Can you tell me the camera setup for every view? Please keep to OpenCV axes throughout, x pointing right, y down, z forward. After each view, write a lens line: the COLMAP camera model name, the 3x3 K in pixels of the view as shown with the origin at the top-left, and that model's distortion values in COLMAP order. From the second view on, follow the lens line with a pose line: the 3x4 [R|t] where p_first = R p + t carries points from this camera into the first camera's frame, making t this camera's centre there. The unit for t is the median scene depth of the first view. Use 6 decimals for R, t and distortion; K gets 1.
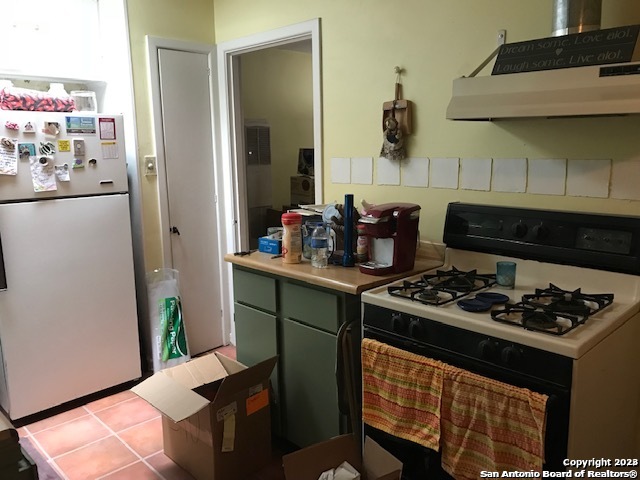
lens RADIAL K [[521.0, 0, 320.0], [0, 521.0, 240.0], [0, 0, 1]] dist [0.002249, 0.009464]
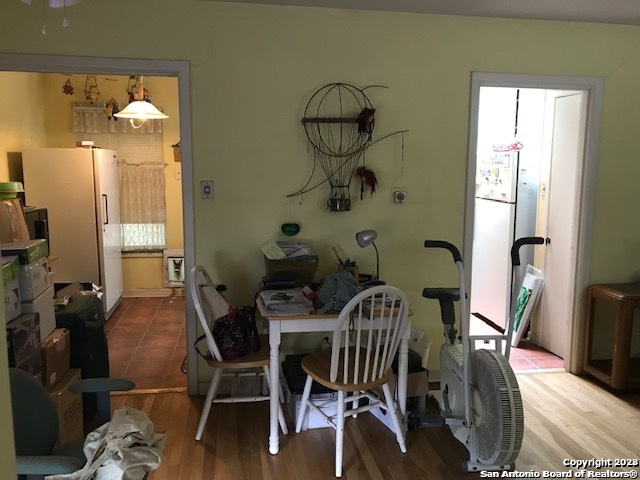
lens RADIAL K [[521.0, 0, 320.0], [0, 521.0, 240.0], [0, 0, 1]] dist [0.002249, 0.009464]
pose [[-0.576602, 0.119397, -0.808254, 1.361261], [-0.151872, 0.956360, 0.249620, -0.312351], [0.802785, 0.266682, -0.533307, 1.551094]]
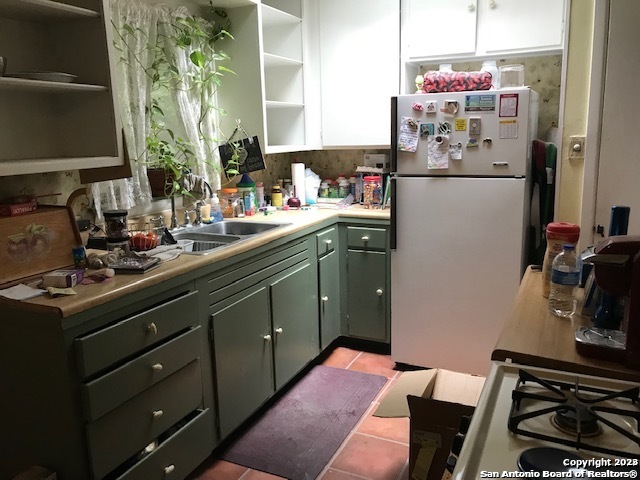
lens RADIAL K [[521.0, 0, 320.0], [0, 521.0, 240.0], [0, 0, 1]] dist [0.002249, 0.009464]
pose [[0.337984, 0.187226, -0.922341, 0.389412], [-0.154600, 0.977745, 0.141820, -0.063808], [0.928367, 0.094661, 0.359407, 0.407095]]
